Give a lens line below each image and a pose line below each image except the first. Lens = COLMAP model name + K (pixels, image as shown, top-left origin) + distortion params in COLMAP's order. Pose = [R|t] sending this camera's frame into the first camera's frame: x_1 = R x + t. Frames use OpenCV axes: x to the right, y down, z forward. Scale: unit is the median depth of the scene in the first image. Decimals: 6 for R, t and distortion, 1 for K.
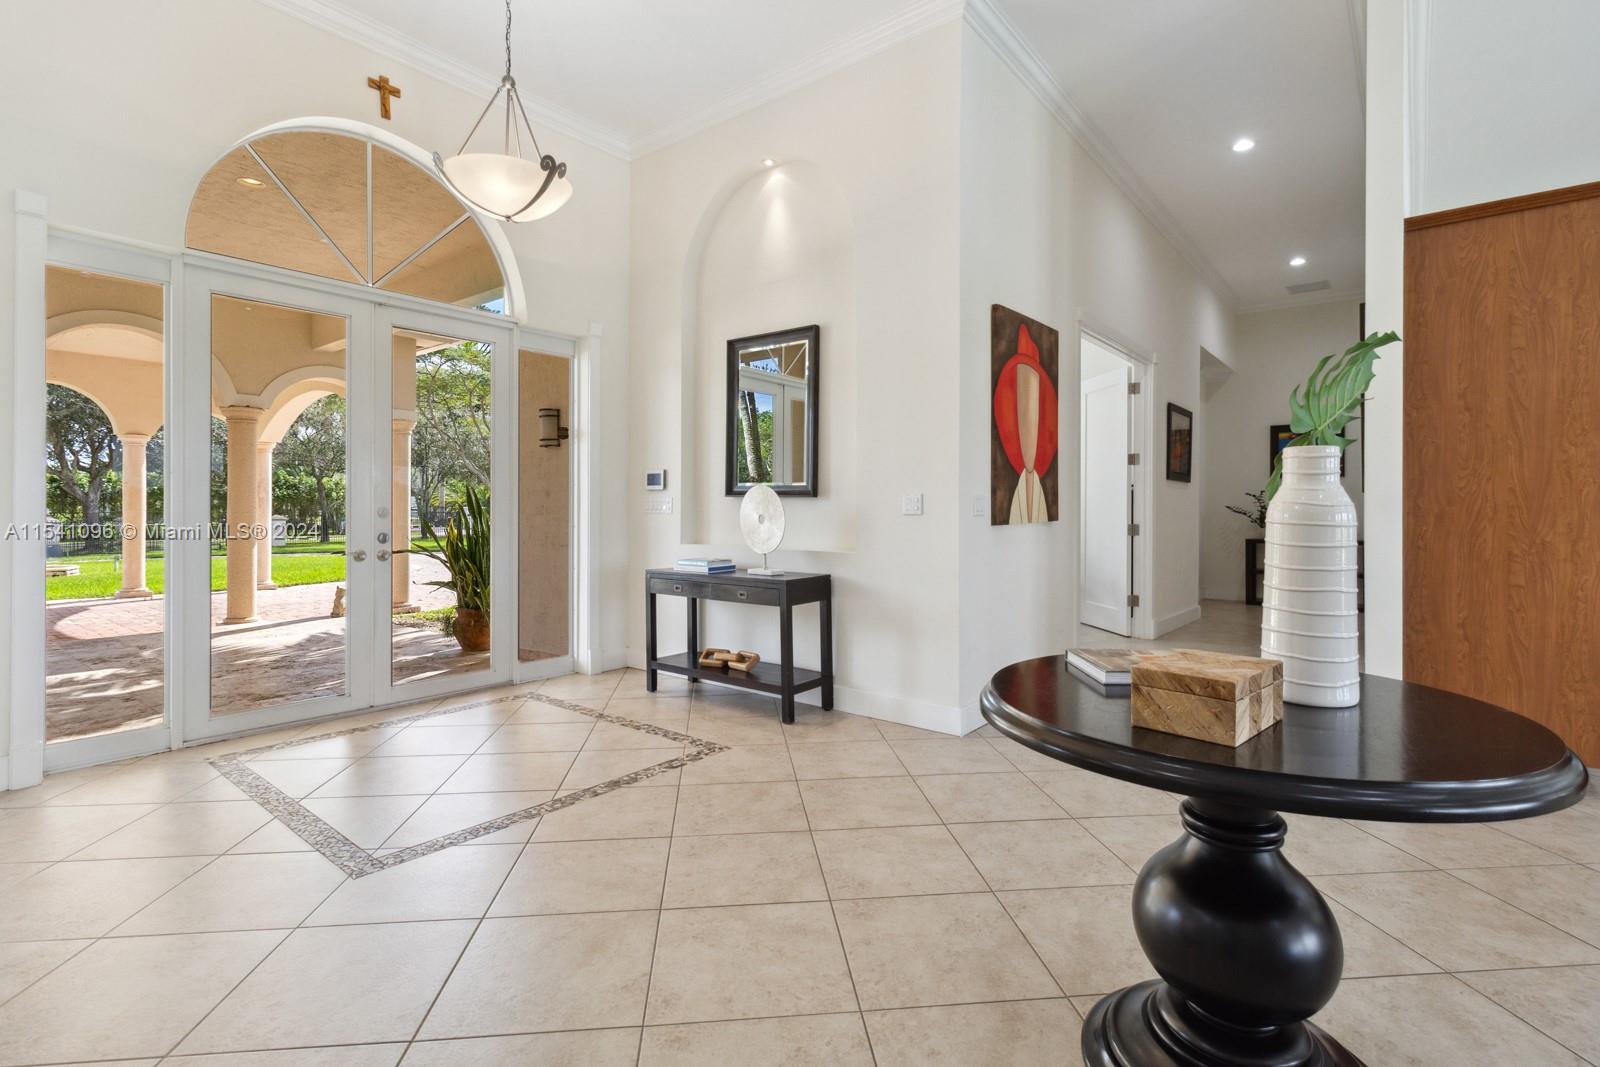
lens RADIAL K [[751.8, 0, 795.0], [0, 751.8, 523.4], [0, 0, 1]] dist [0.001062, 0.000086]
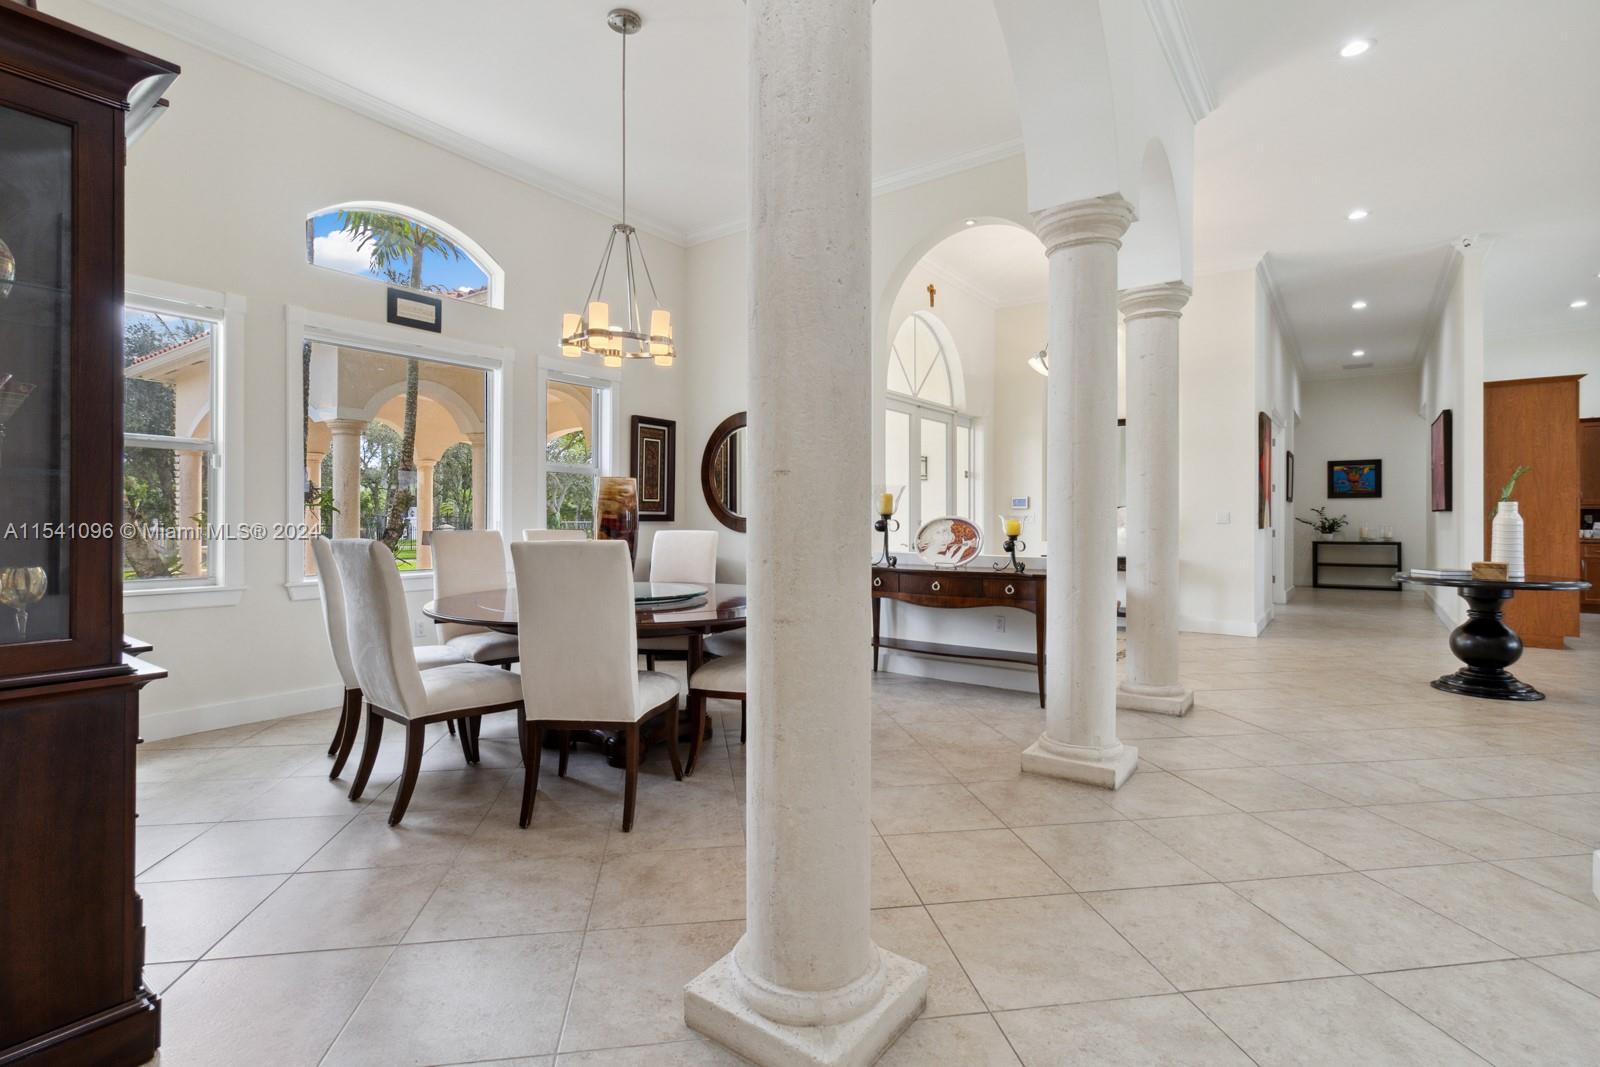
lens RADIAL K [[751.8, 0, 795.0], [0, 751.8, 523.4], [0, 0, 1]] dist [0.001062, 0.000086]
pose [[0.998966, 0.000389, 0.045468, -1.226742], [0.000307, 0.999883, -0.015292, 0.021318], [-0.045469, 0.015290, 0.998849, -1.023759]]
